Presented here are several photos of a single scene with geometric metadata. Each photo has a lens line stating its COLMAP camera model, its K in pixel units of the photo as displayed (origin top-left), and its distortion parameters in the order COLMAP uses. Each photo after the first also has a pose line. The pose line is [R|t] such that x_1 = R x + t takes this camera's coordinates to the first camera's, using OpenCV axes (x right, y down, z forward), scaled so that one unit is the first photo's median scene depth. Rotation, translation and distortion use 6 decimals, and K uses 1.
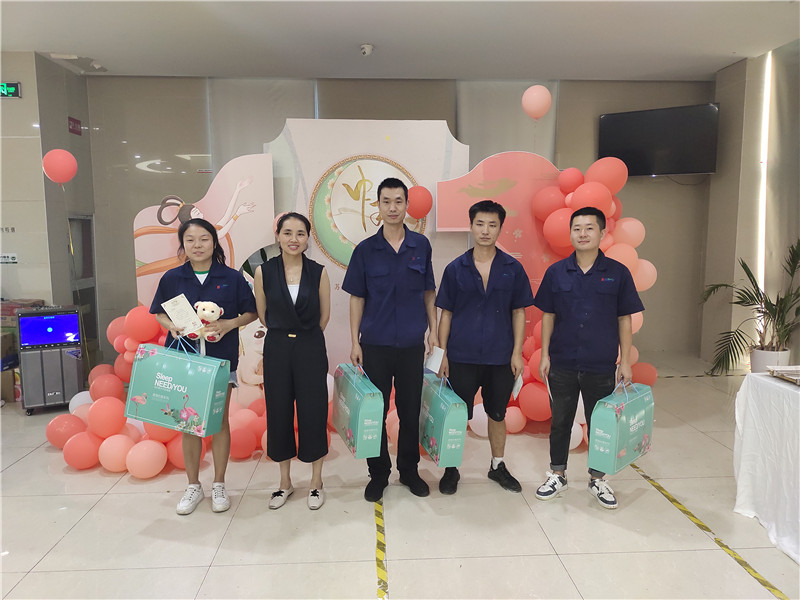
lens RADIAL K [[589.9, 0, 400.0], [0, 589.9, 300.0], [0, 0, 1]] dist [0.077867, -0.095218]
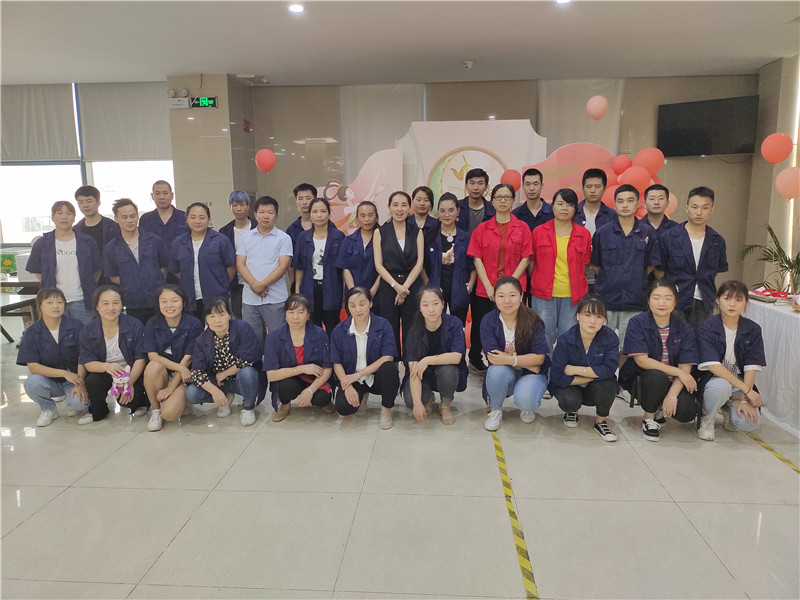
lens RADIAL K [[589.9, 0, 400.0], [0, 589.9, 300.0], [0, 0, 1]] dist [0.077867, -0.095218]
pose [[0.992164, 0.014811, -0.124062, -0.039121], [-0.009368, 0.998972, 0.044345, 0.047263], [0.124591, -0.042835, 0.991283, -0.382579]]
